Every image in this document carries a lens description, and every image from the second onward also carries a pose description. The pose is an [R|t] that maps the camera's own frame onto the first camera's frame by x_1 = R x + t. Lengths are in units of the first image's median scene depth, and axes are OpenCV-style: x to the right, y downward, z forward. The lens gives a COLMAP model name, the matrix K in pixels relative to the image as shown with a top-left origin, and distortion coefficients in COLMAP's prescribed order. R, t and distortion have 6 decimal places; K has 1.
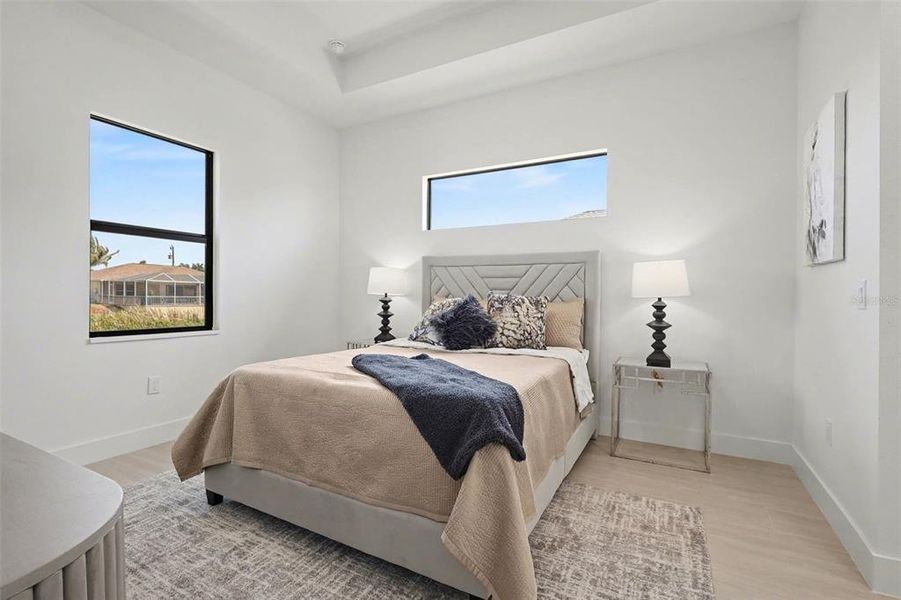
lens RADIAL K [[425.4, 0, 451.4], [0, 425.4, 297.6], [0, 0, 1]] dist [0.010254, -0.001669]
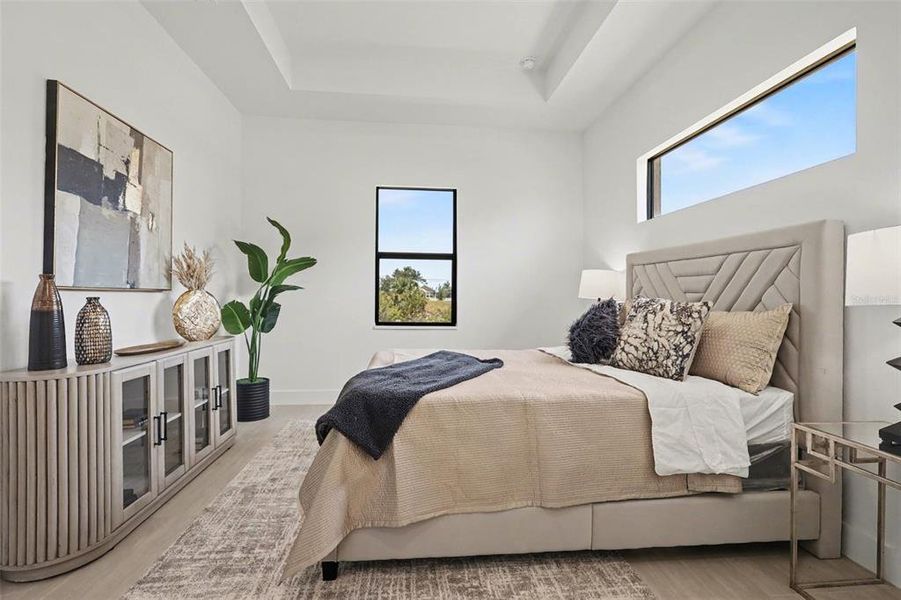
lens RADIAL K [[425.4, 0, 449.9], [0, 425.4, 301.3], [0, 0, 1]] dist [0.010254, -0.001669]
pose [[0.553608, 0.004916, -0.832763, 0.576298], [-0.011041, 0.999938, -0.001437, 0.002066], [0.832704, 0.009990, 0.553628, 0.303128]]
